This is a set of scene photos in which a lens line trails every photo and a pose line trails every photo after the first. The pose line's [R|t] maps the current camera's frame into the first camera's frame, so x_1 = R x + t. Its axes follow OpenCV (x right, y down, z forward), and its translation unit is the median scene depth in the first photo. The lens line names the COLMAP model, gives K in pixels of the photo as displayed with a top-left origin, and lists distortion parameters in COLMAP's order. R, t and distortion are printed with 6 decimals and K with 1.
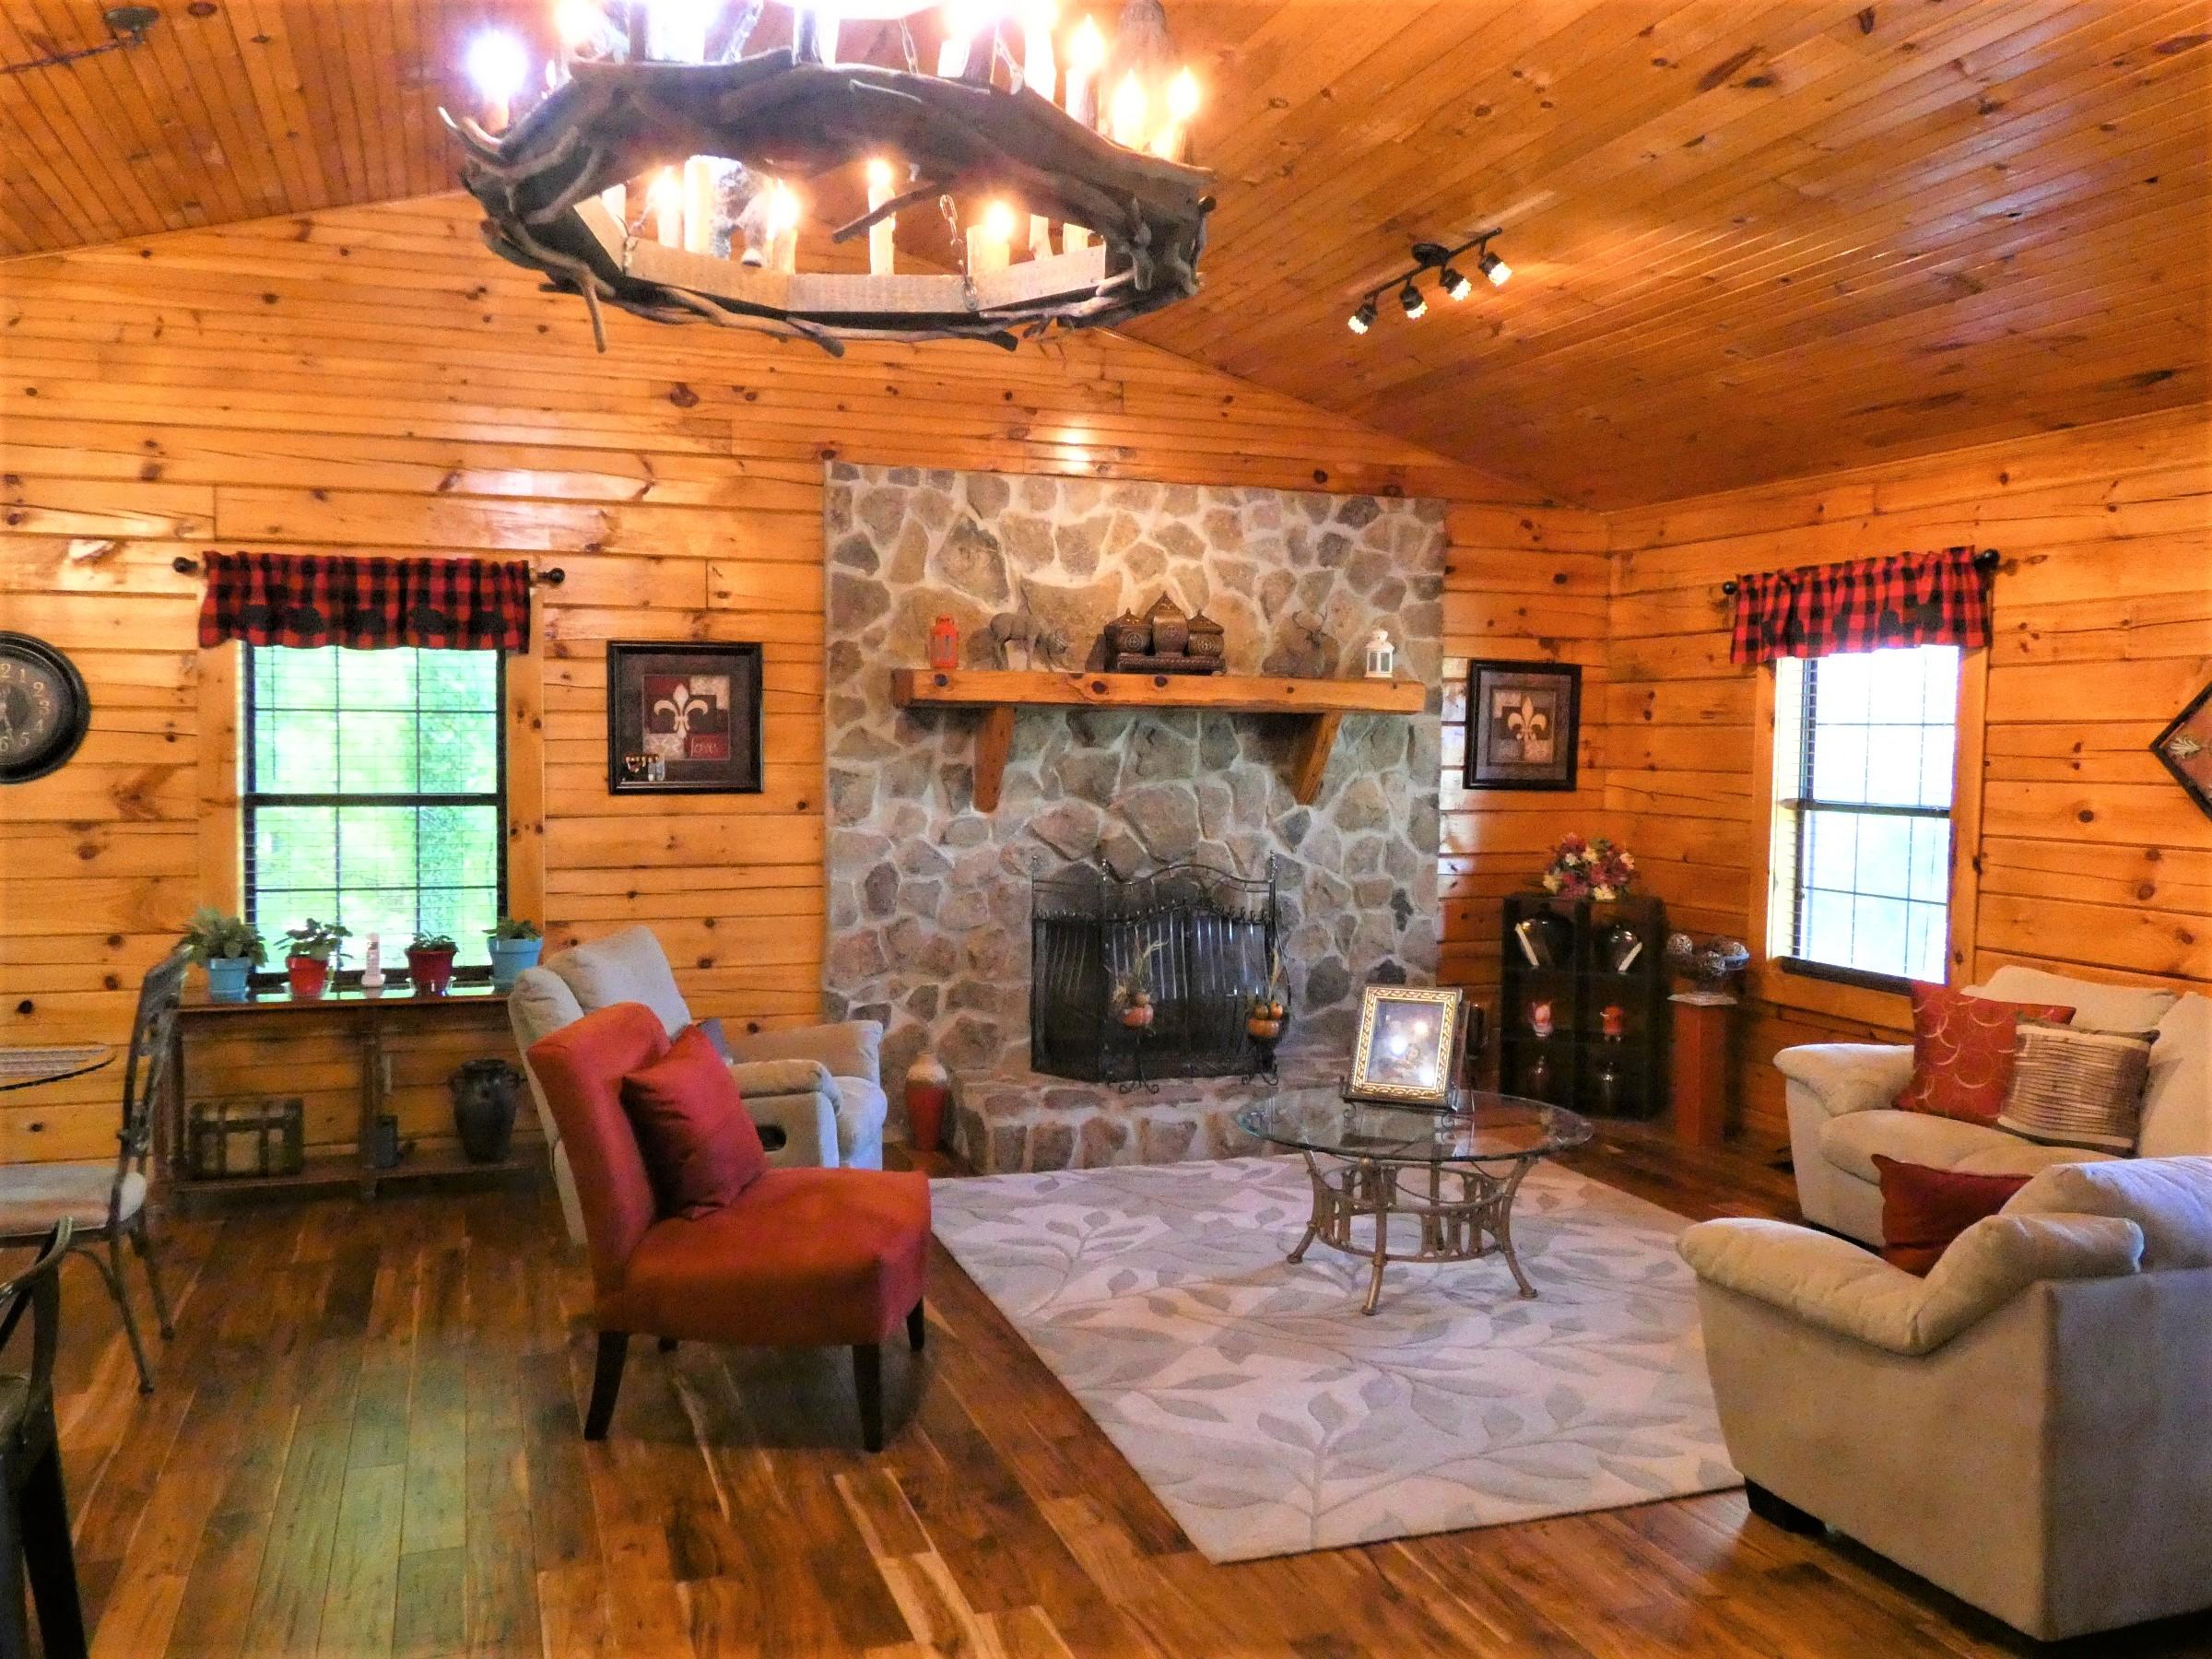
lens RADIAL K [[1722.7, 0, 1123.5], [0, 1722.7, 820.9], [0, 0, 1]] dist [-0.012216, -0.008617]
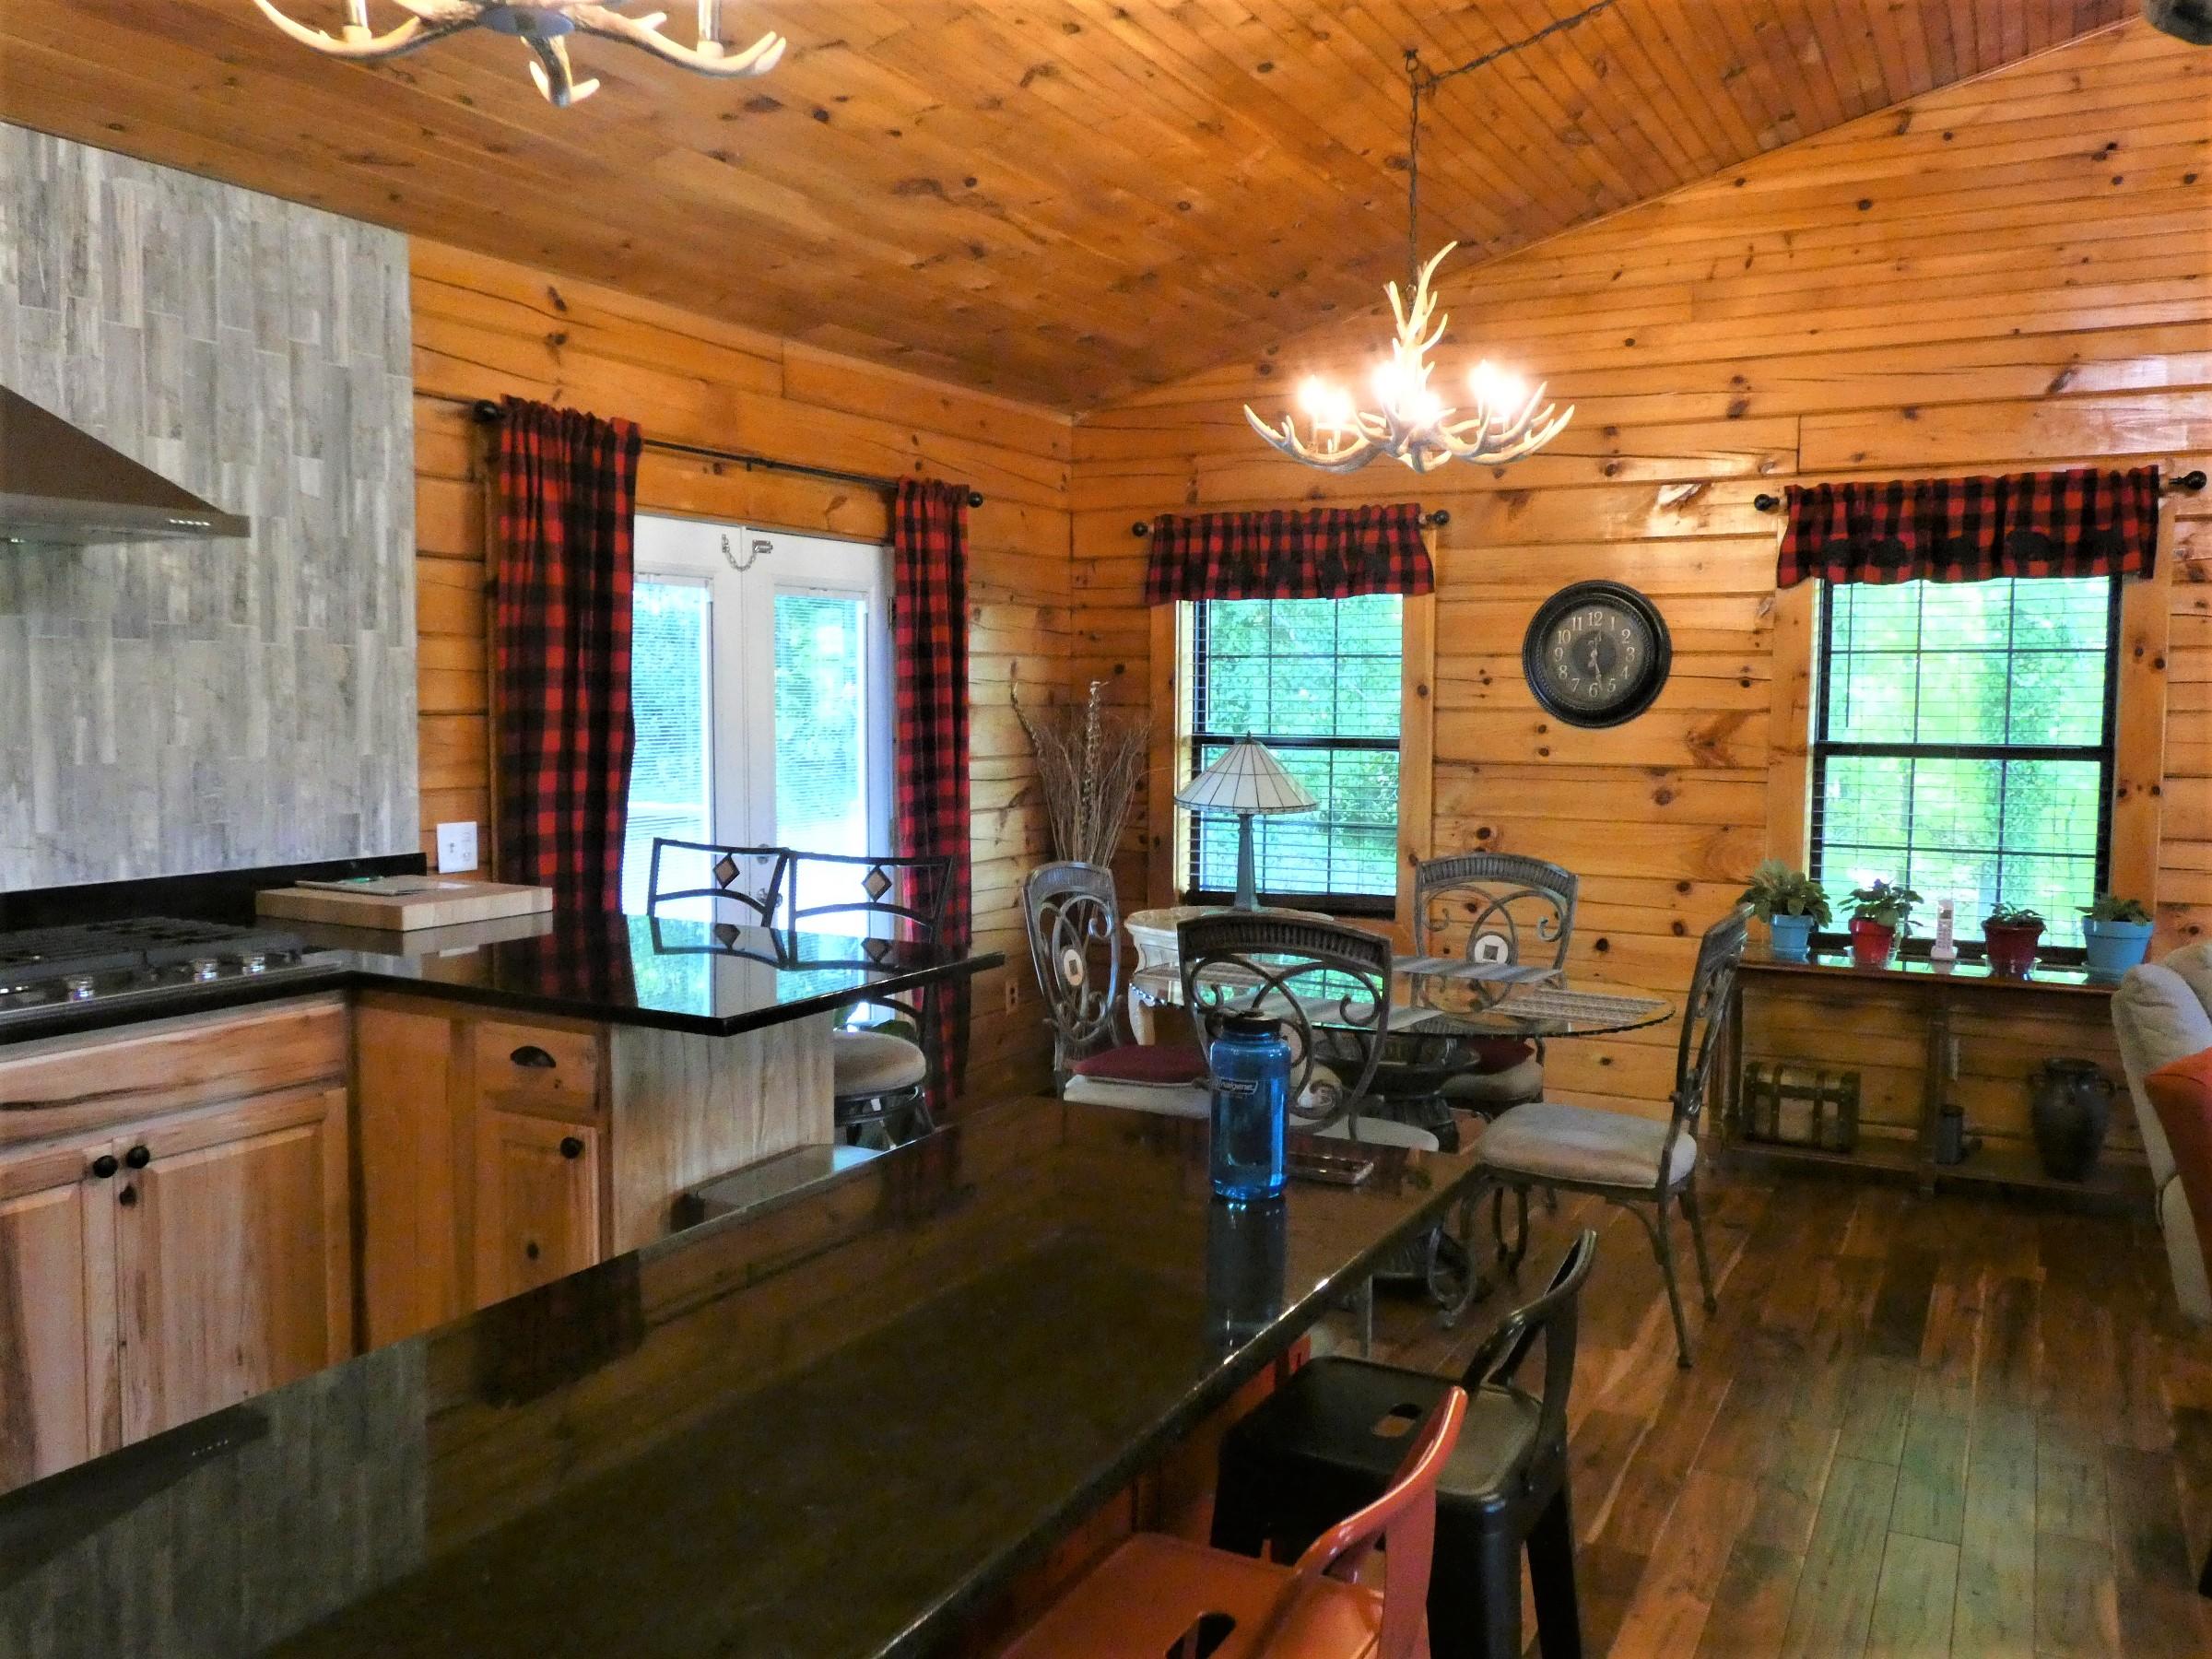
lens RADIAL K [[1722.7, 0, 1115.9], [0, 1722.7, 820.3], [0, 0, 1]] dist [-0.012216, -0.008617]
pose [[0.652446, 0.051134, -0.756108, -0.047872], [-0.028810, 0.998673, 0.042677, -0.002045], [0.757287, -0.006061, 0.653054, 0.093743]]
